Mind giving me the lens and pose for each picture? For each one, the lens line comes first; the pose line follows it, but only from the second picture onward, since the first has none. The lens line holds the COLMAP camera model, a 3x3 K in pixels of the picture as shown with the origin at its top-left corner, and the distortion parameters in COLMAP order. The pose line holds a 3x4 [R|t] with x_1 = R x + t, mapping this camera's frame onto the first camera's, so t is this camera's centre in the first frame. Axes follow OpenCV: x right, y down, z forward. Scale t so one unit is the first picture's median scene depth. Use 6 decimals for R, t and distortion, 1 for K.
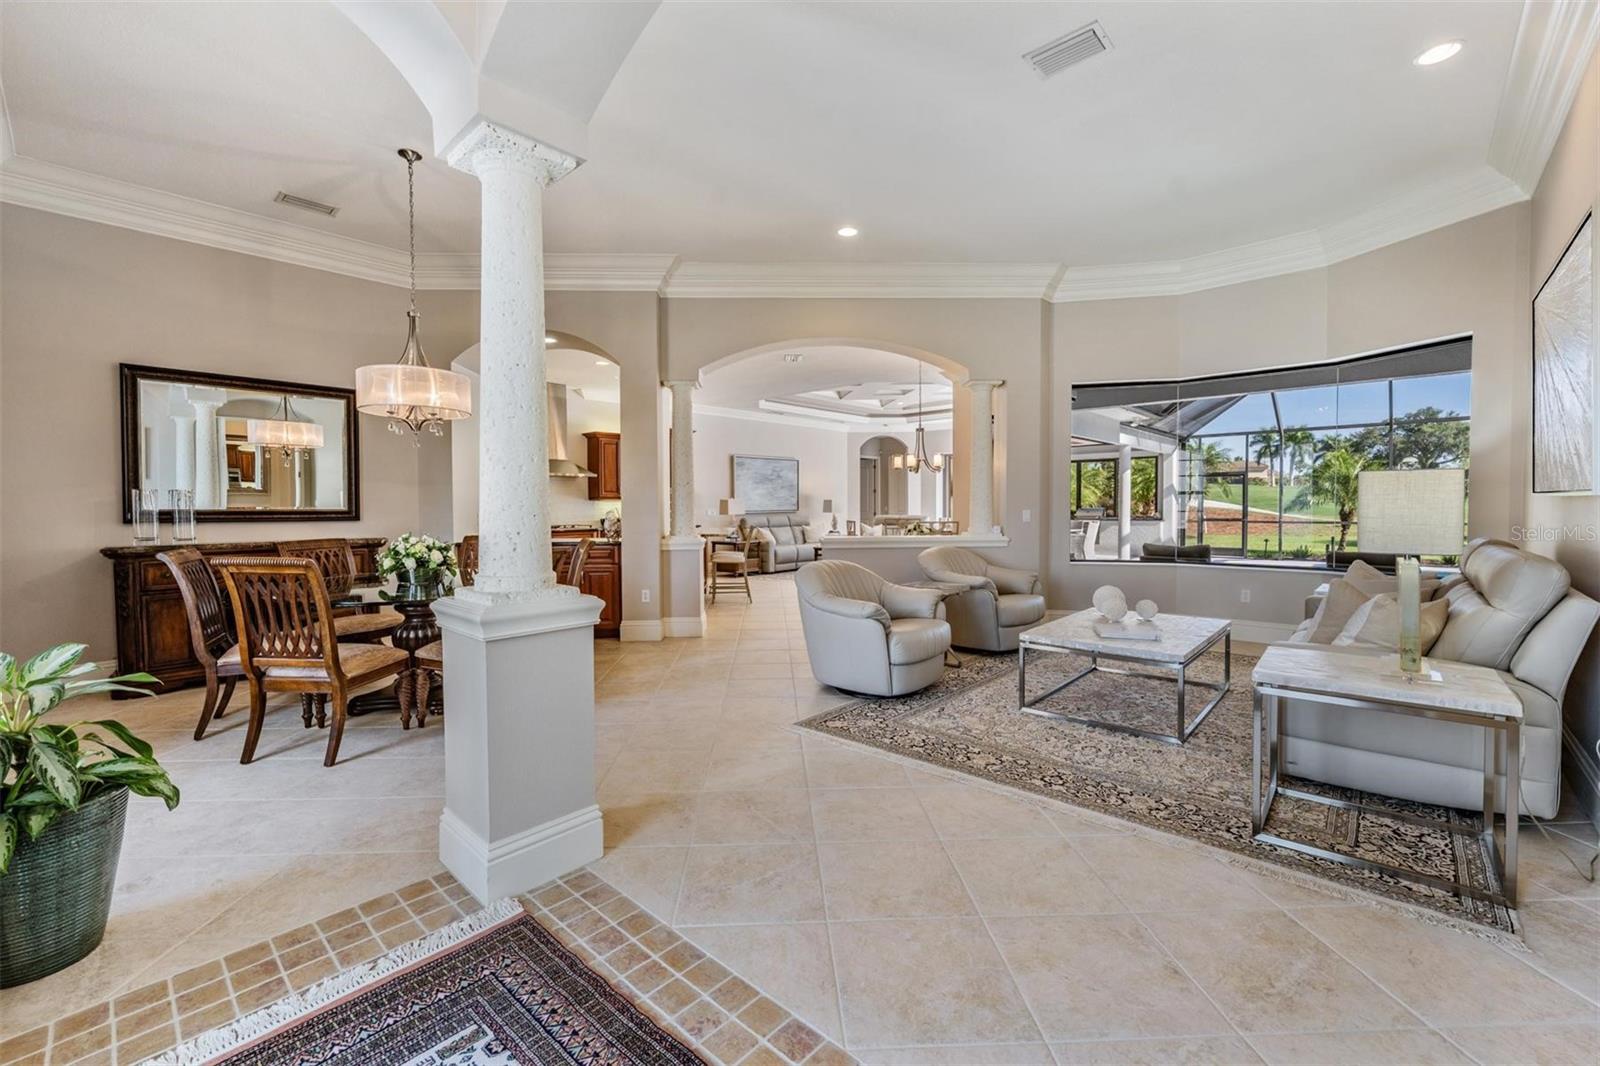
lens RADIAL K [[658.2, 0, 776.5], [0, 658.2, 518.1], [0, 0, 1]] dist [0.022162, -0.000066]
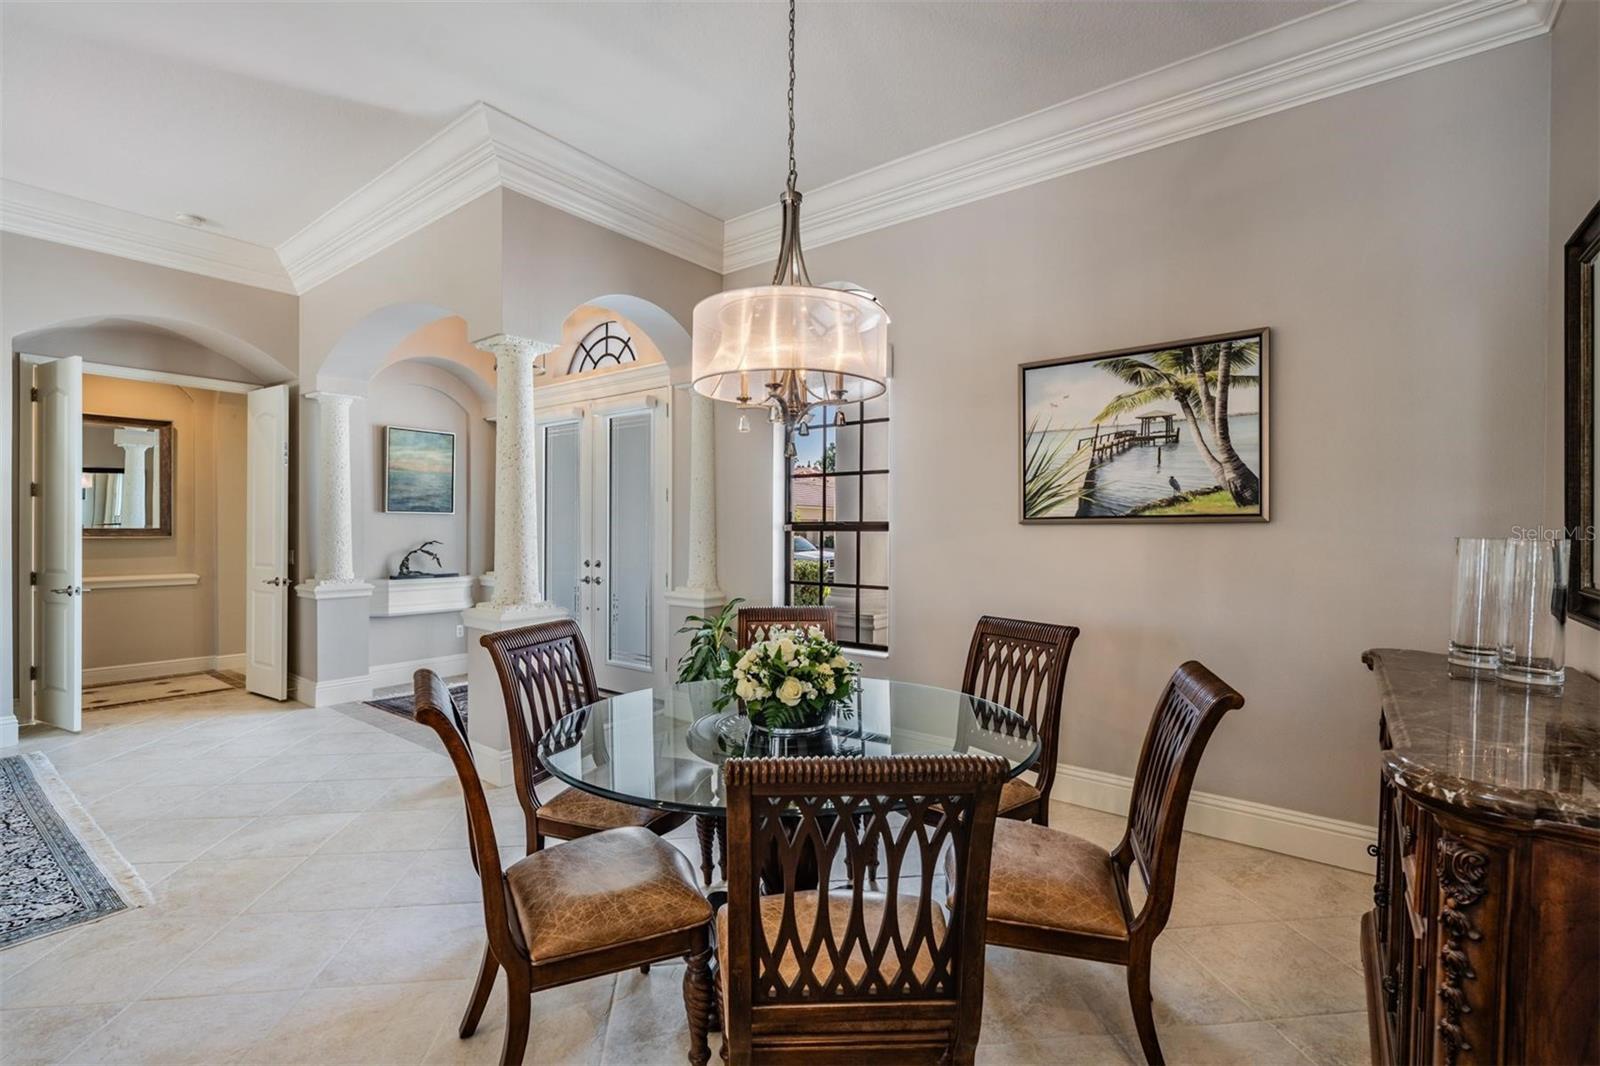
lens RADIAL K [[704.8, 0, 789.4], [0, 704.8, 538.9], [0, 0, 1]] dist [-0.000348, 0.000807]
pose [[-0.991662, 0.007139, -0.128668, -0.375235], [0.003460, 0.999579, 0.028794, -0.048868], [0.128819, 0.028109, -0.991270, 1.229050]]
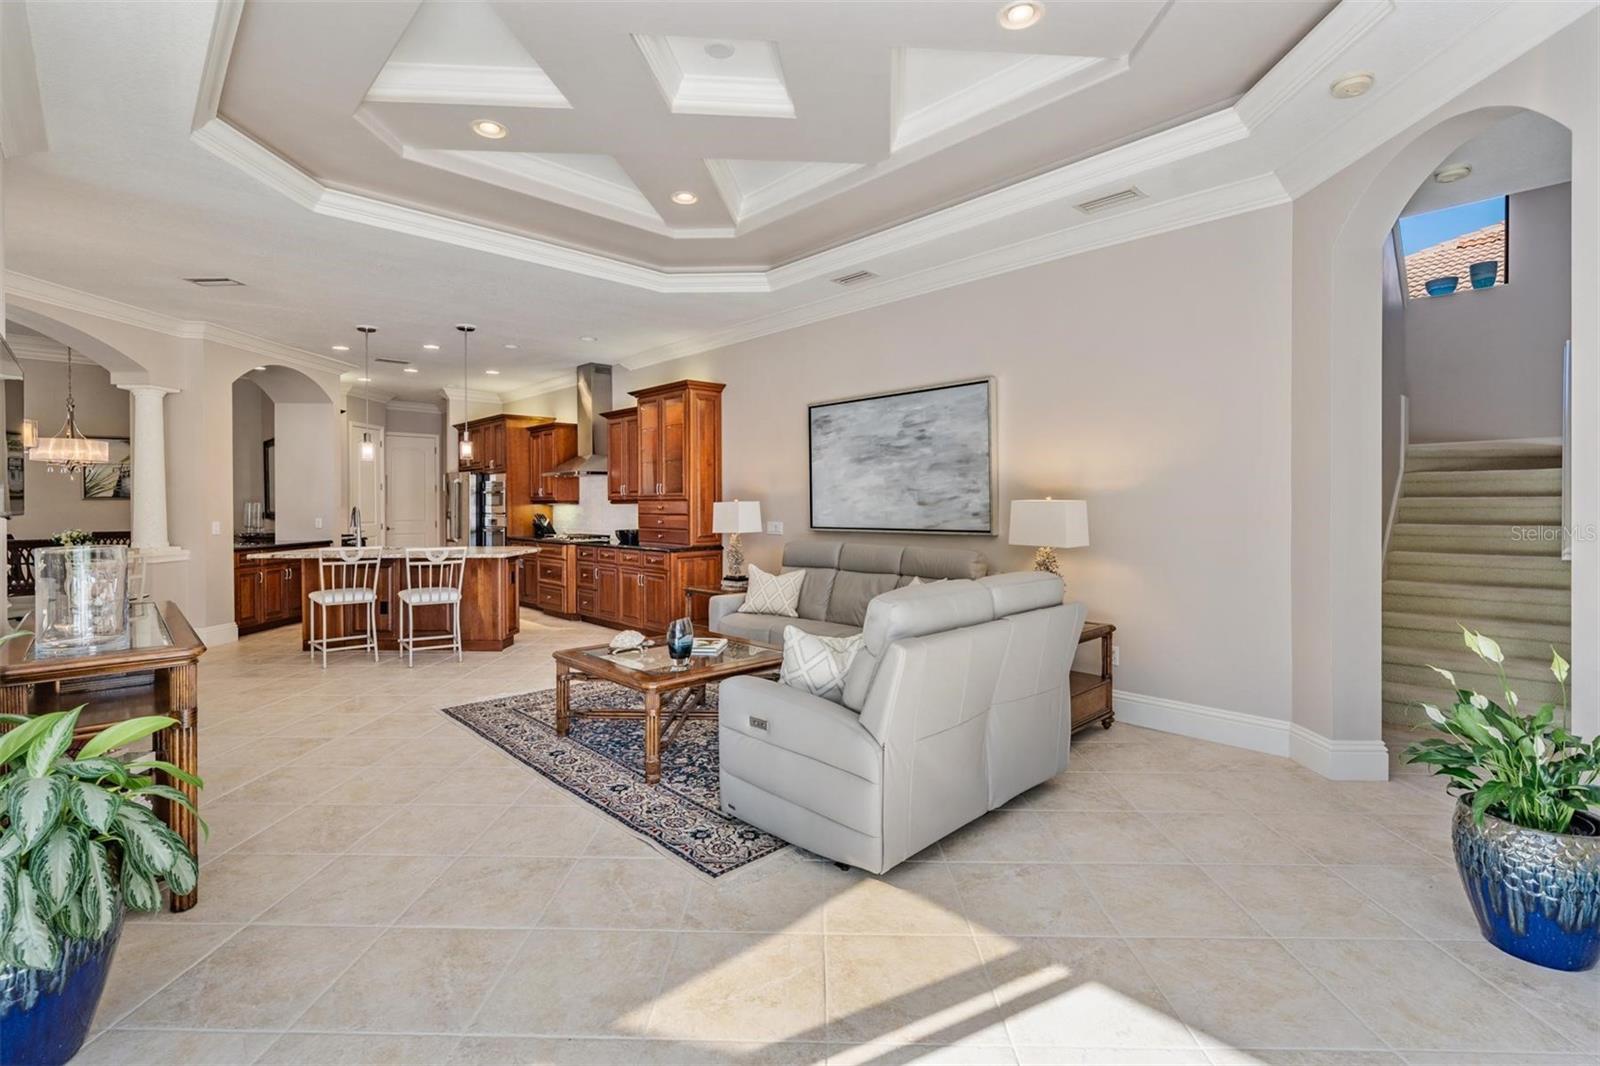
lens RADIAL K [[704.8, 0, 760.9], [0, 704.8, 506.6], [0, 0, 1]] dist [-0.000348, 0.000807]
pose [[-0.039637, 0.016931, -0.999071, 1.011596], [-0.012798, 0.999766, 0.017451, -0.076704], [0.999132, 0.013478, -0.039411, 2.324946]]
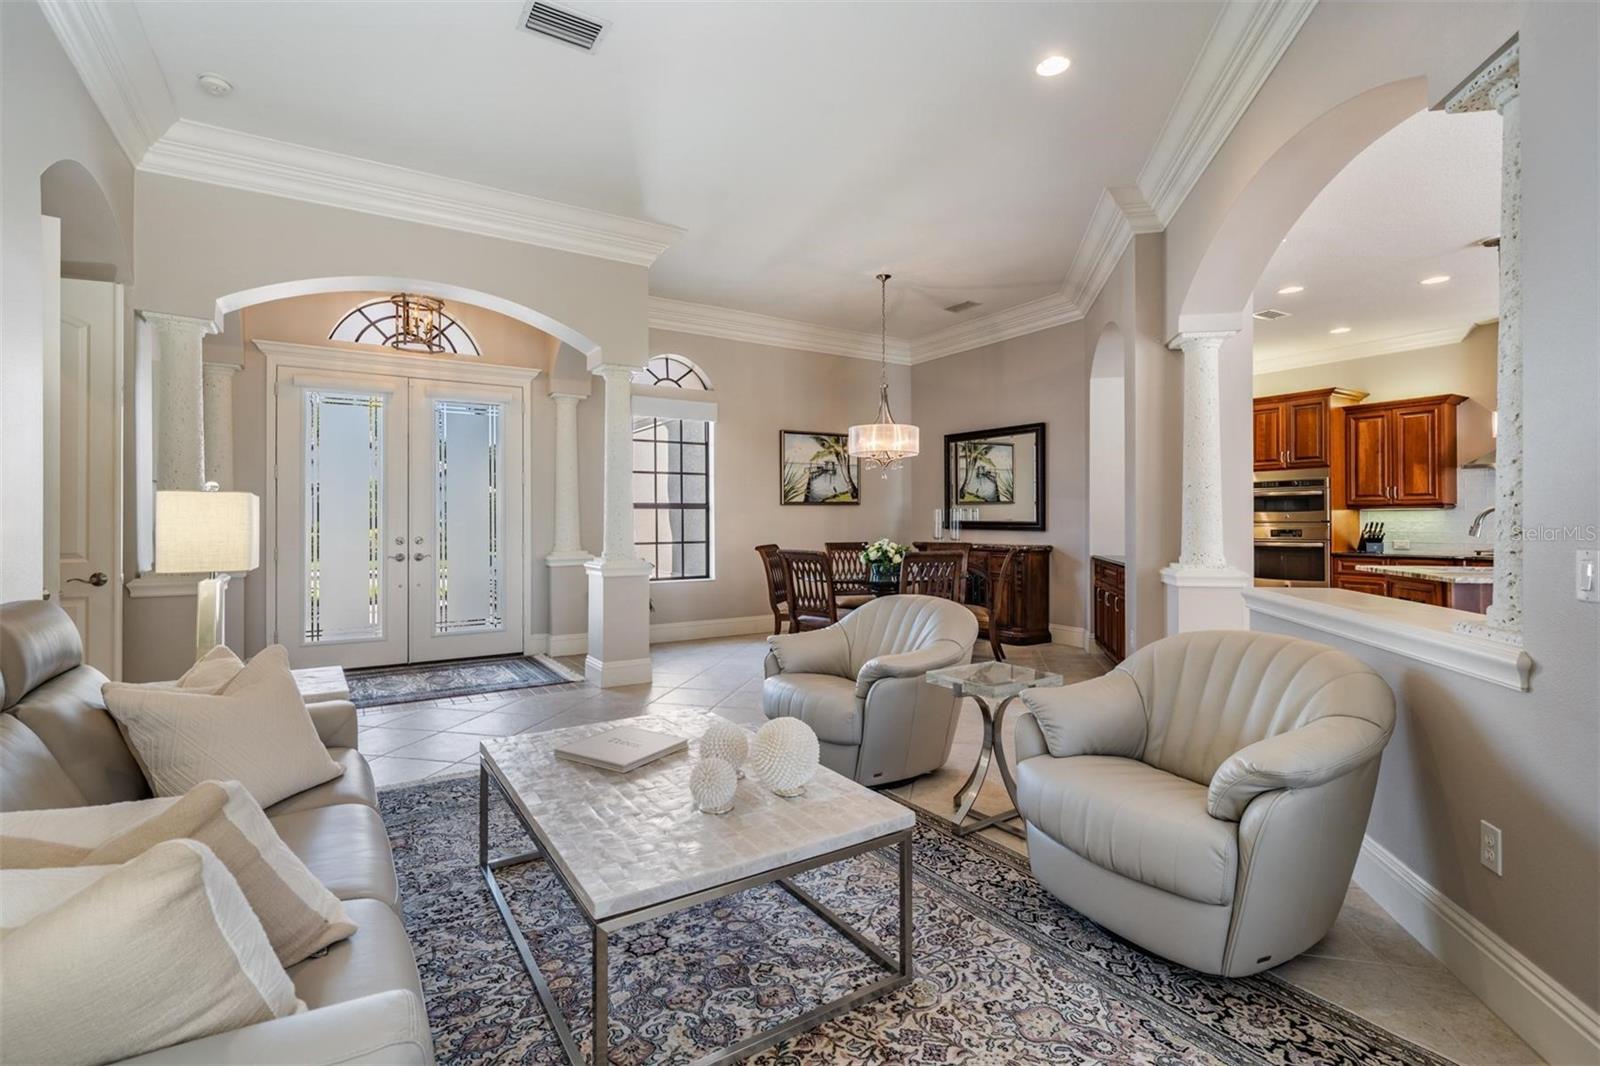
lens RADIAL K [[704.8, 0, 786.8], [0, 704.8, 519.3], [0, 0, 1]] dist [-0.000348, 0.000807]
pose [[-0.236120, 0.012749, -0.971640, 0.778231], [-0.009425, 0.999837, 0.015409, -0.034928], [0.971678, 0.012796, -0.235961, 0.919210]]
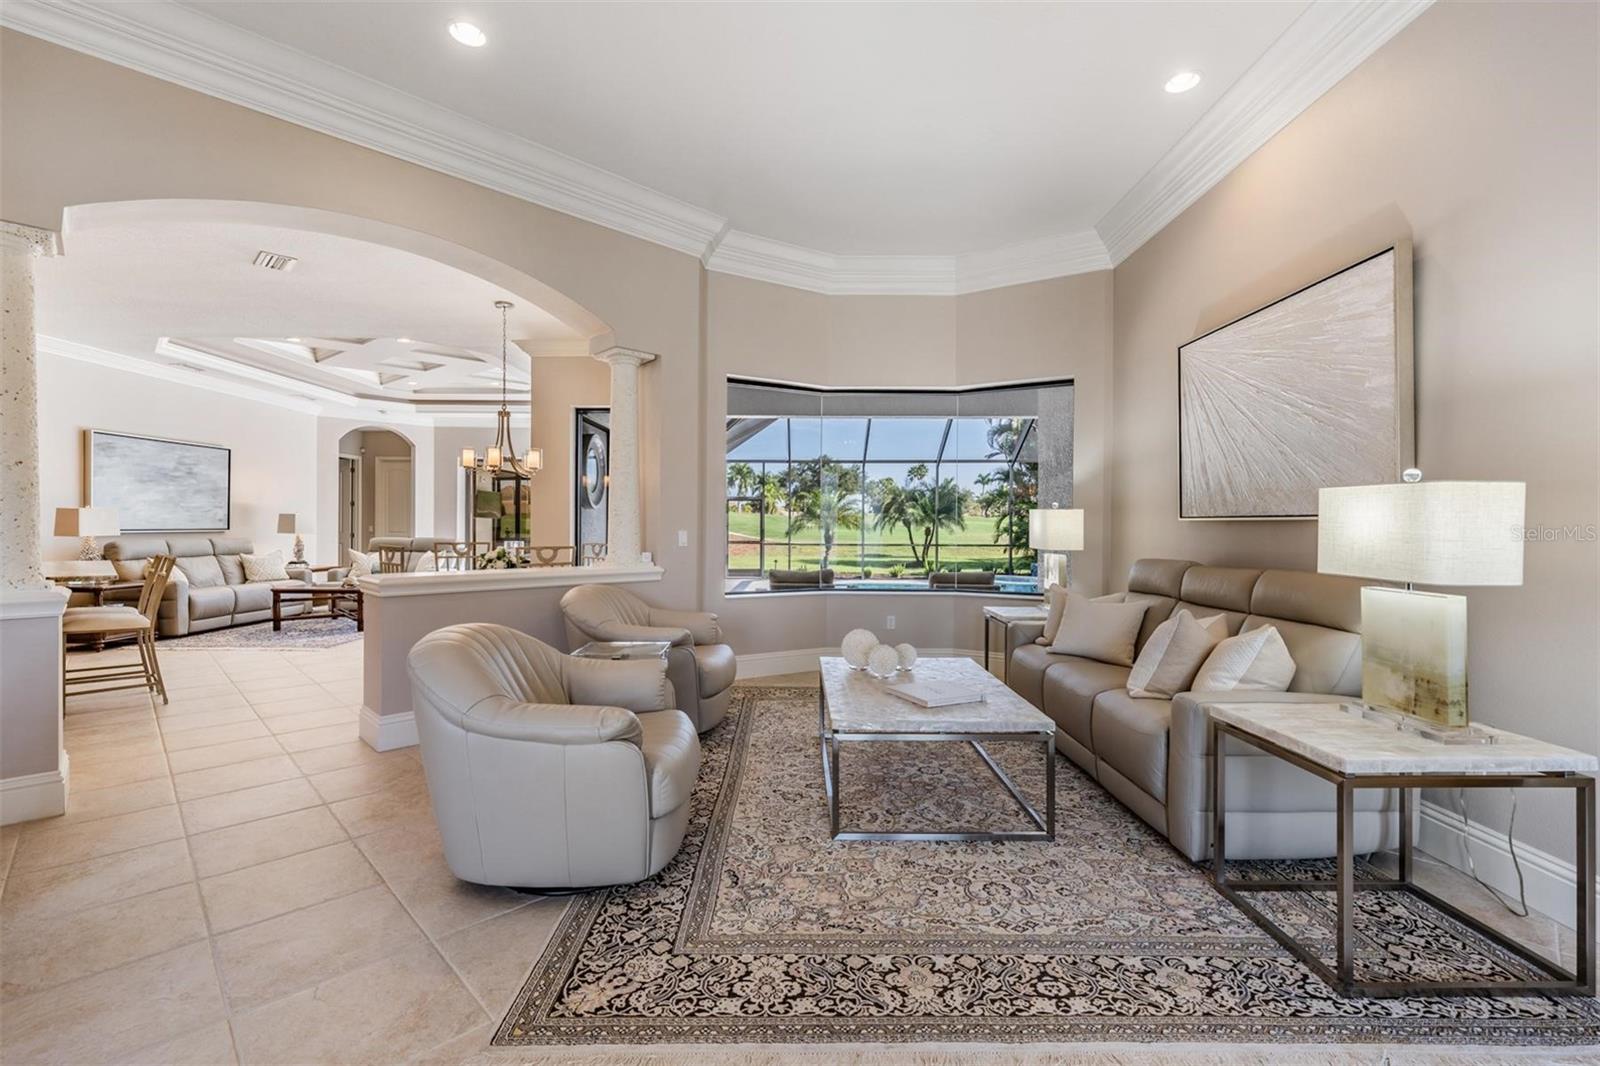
lens RADIAL K [[704.8, 0, 789.7], [0, 704.8, 529.4], [0, 0, 1]] dist [-0.000348, 0.000807]
pose [[0.727368, 0.008873, 0.686191, -0.100443], [0.002152, 0.999882, -0.015211, -0.001566], [-0.686245, 0.012541, 0.727263, 0.380196]]
